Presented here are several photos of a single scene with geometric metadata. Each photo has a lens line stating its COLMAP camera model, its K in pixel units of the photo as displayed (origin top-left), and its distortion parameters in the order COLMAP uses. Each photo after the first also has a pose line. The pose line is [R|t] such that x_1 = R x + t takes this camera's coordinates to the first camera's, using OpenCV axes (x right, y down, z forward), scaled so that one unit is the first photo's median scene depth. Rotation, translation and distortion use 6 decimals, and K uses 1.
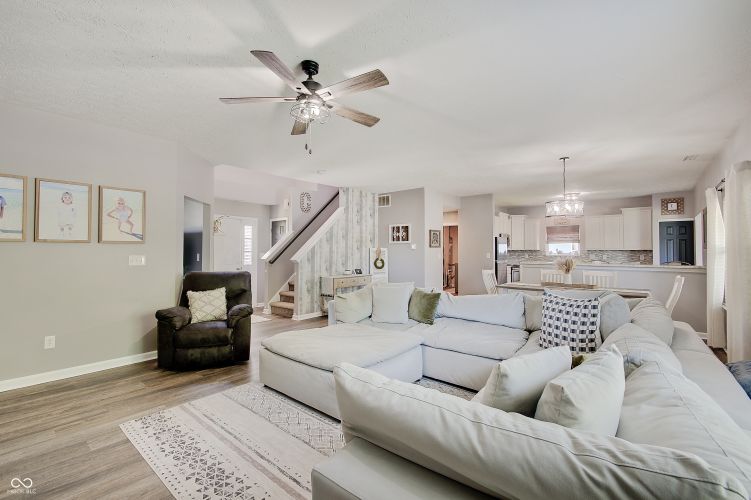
lens RADIAL K [[328.7, 0, 364.2], [0, 328.7, 248.0], [0, 0, 1]] dist [-0.002623, -0.003619]
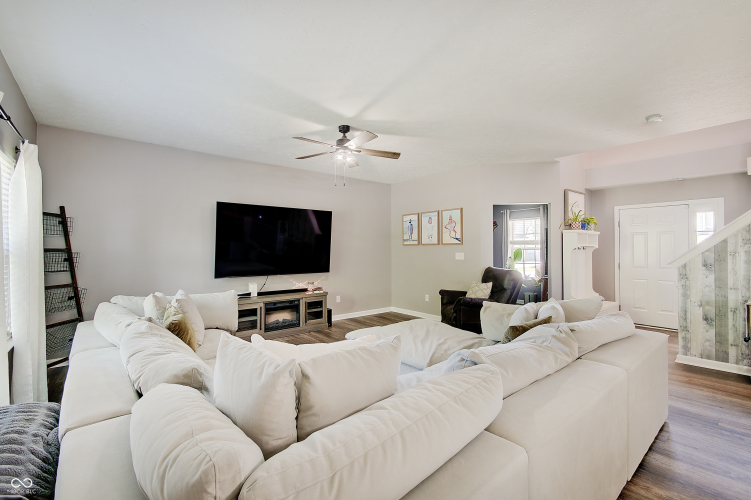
lens RADIAL K [[328.7, 0, 368.4], [0, 328.7, 243.0], [0, 0, 1]] dist [-0.002623, -0.003619]
pose [[-0.185072, -0.020606, -0.982509, 0.419108], [0.009926, 0.999690, -0.022837, 0.004442], [0.982675, -0.013979, -0.184810, 0.444451]]
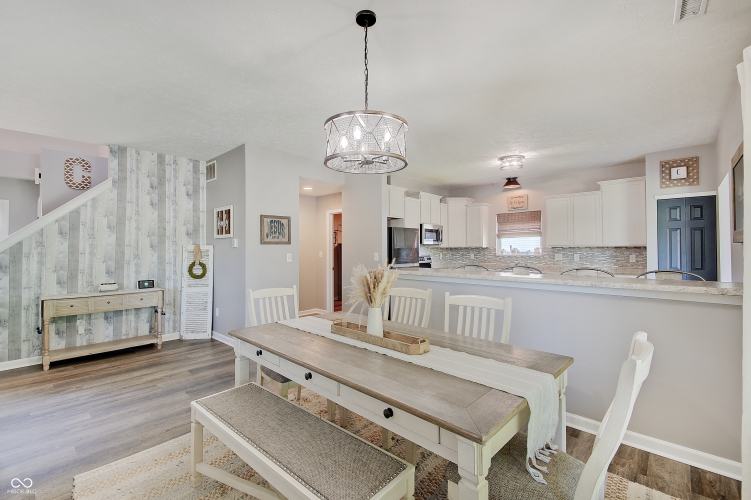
lens RADIAL K [[328.7, 0, 368.4], [0, 328.7, 245.3], [0, 0, 1]] dist [-0.002623, -0.003619]
pose [[0.999252, -0.004888, -0.038362, 0.406988], [0.004805, 0.999986, -0.002265, 0.002826], [0.038372, 0.002079, 0.999261, 0.391367]]
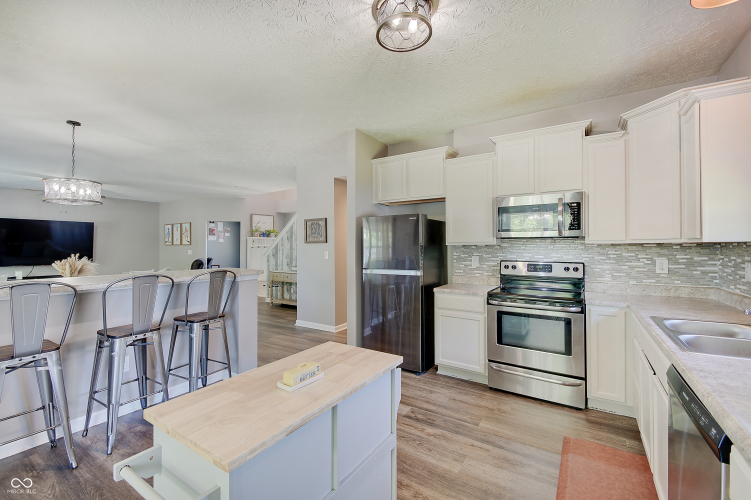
lens RADIAL K [[328.7, 0, 375.2], [0, 328.7, 245.8], [0, 0, 1]] dist [-0.002623, -0.003619]
pose [[0.129704, -0.004965, -0.991540, 0.928346], [0.012438, 0.999917, -0.003380, 0.008308], [0.991475, -0.011895, 0.129755, 1.026643]]
